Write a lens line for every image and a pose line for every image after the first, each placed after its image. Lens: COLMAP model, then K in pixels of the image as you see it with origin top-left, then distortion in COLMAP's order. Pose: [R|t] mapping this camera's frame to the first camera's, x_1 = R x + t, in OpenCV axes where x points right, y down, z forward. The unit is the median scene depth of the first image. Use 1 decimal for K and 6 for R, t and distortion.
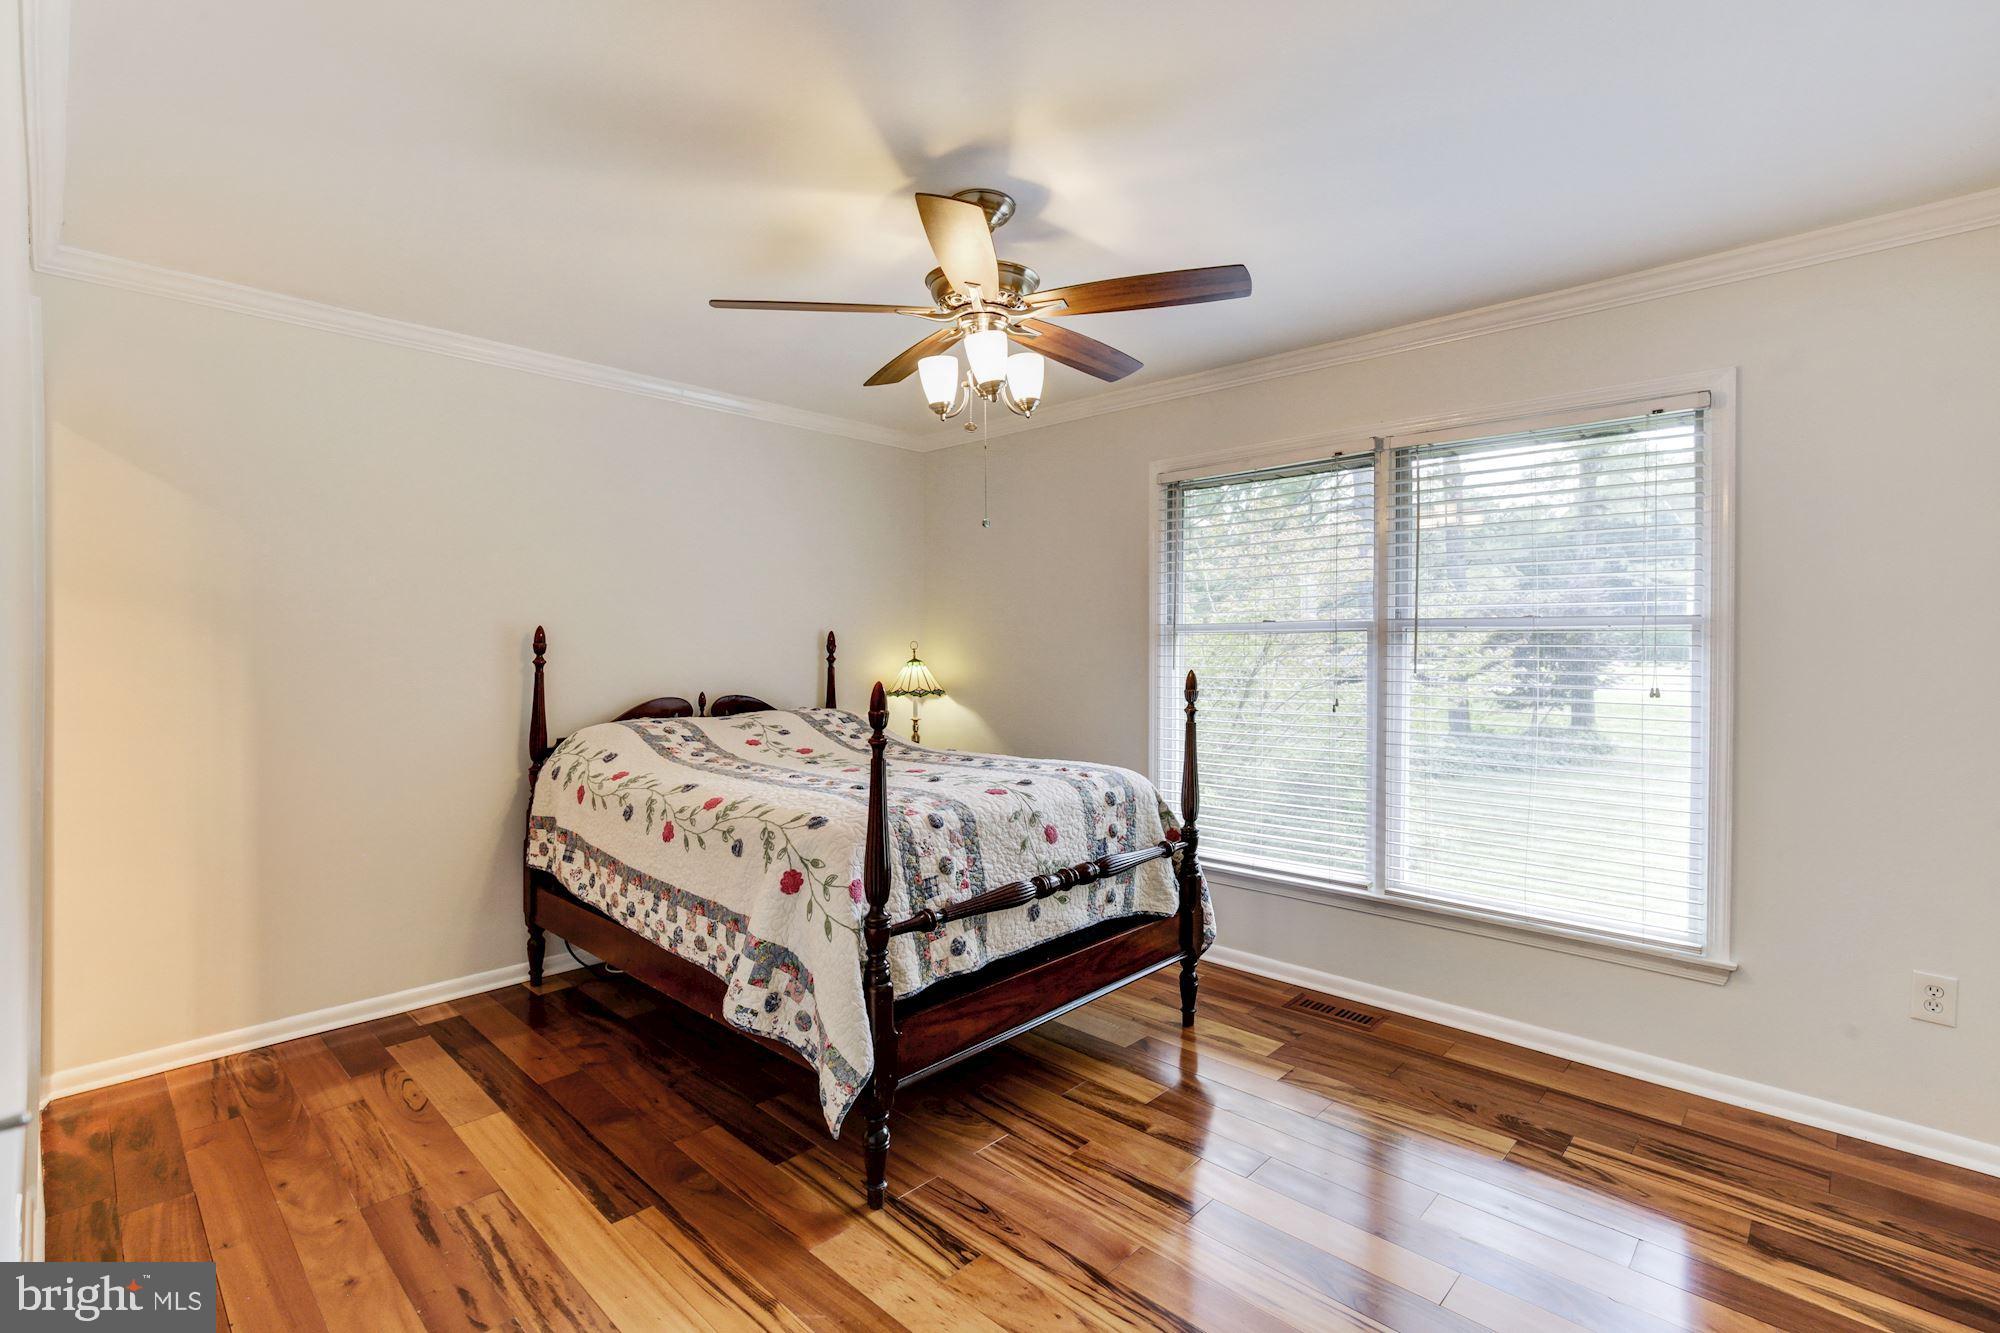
lens RADIAL K [[916.3, 0, 1003.4], [0, 916.3, 663.6], [0, 0, 1]] dist [-0.012332, 0.001873]
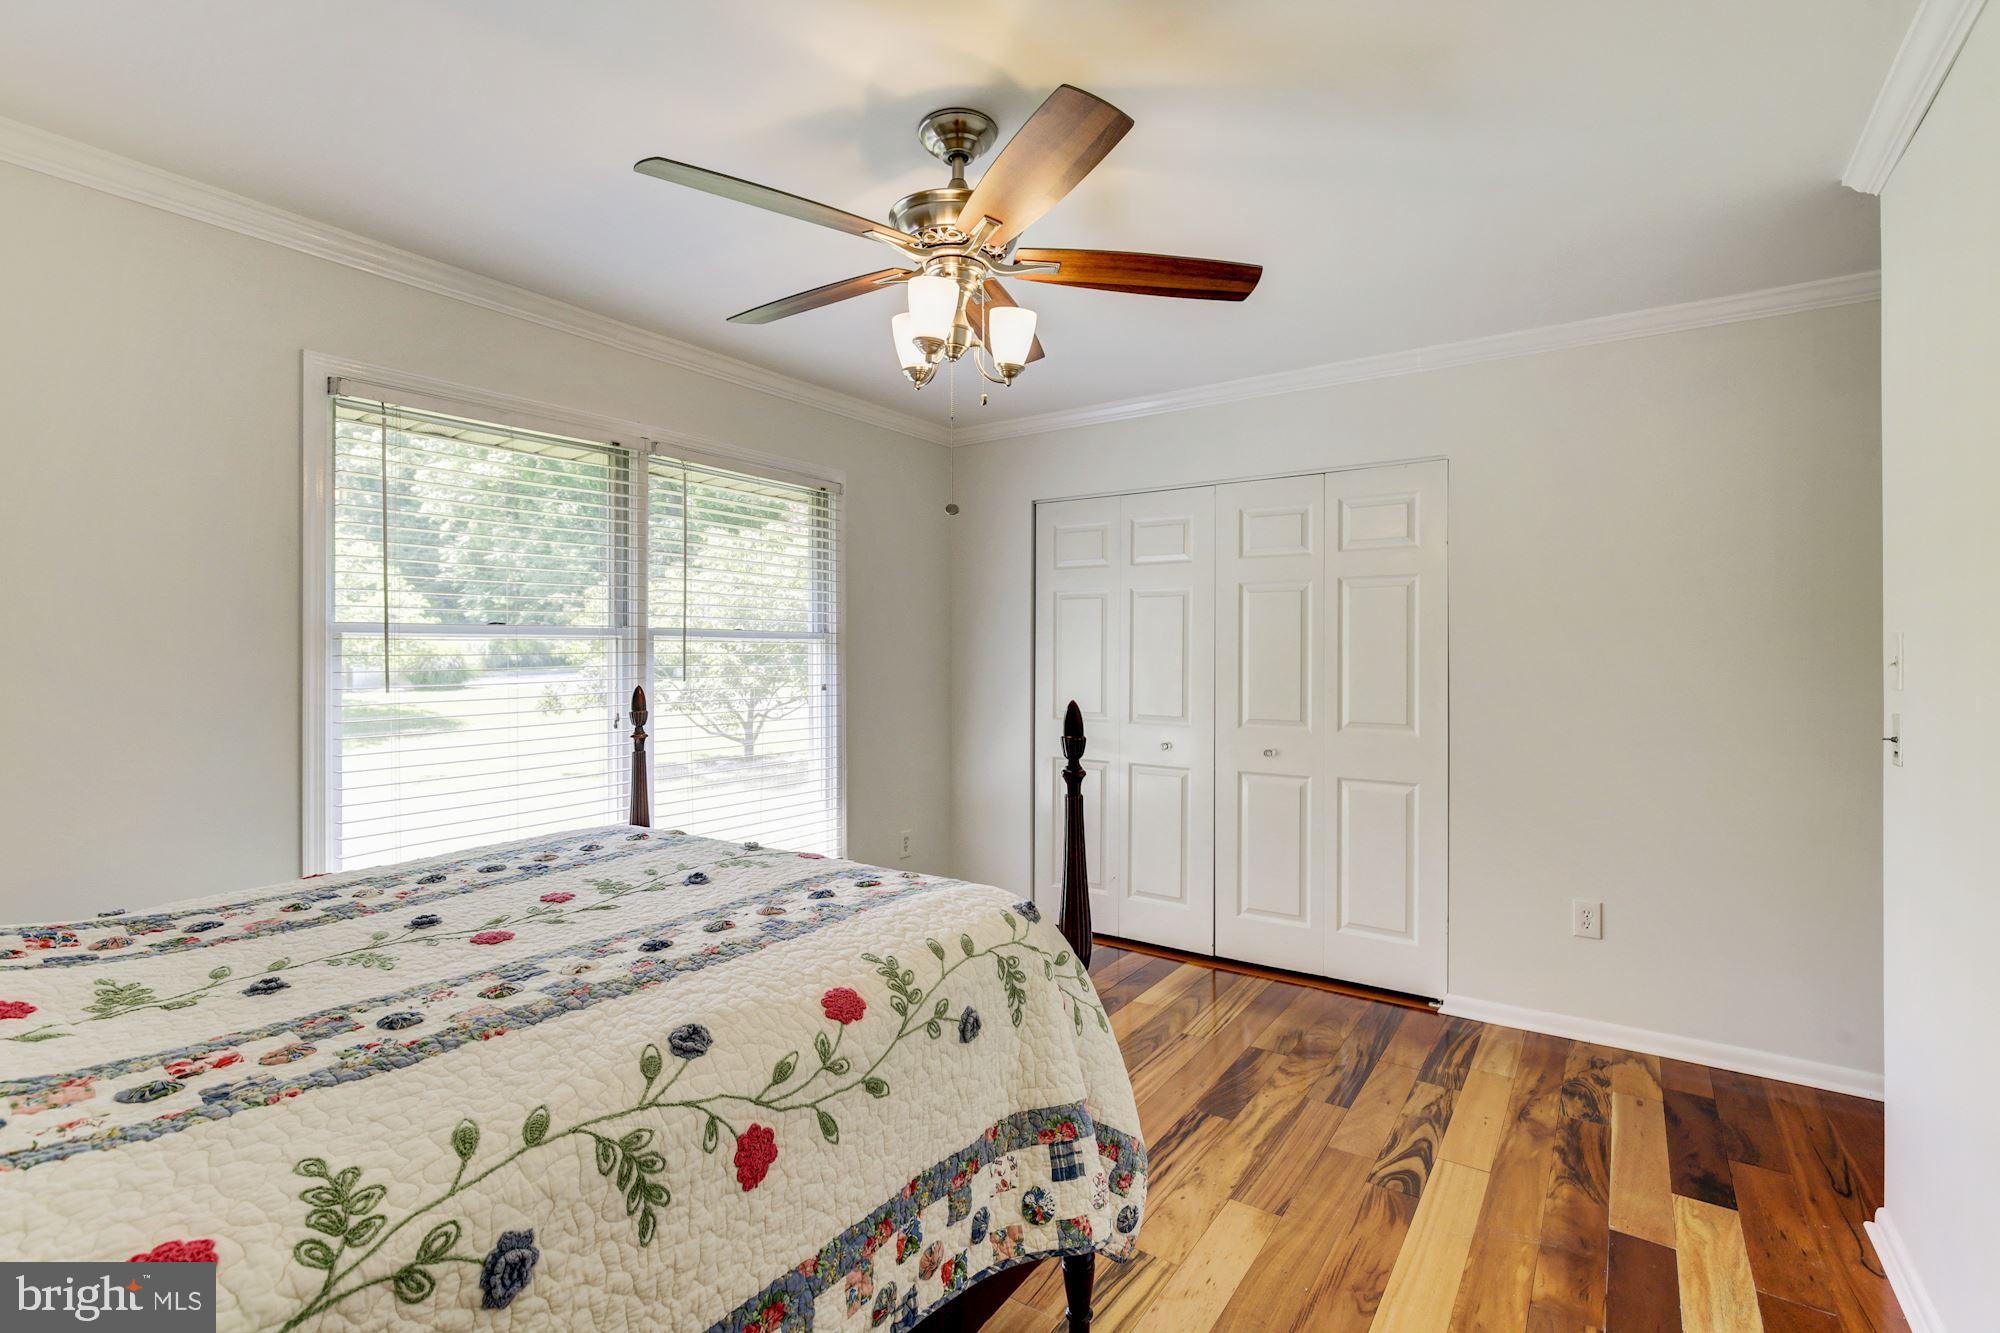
lens RADIAL K [[916.3, 0, 1003.9], [0, 916.3, 660.0], [0, 0, 1]] dist [-0.012332, 0.001873]
pose [[-0.167952, -0.005229, 0.985781, -0.818023], [0.006344, 0.999959, 0.006385, -0.020858], [-0.985775, 0.007326, -0.167912, 1.050569]]
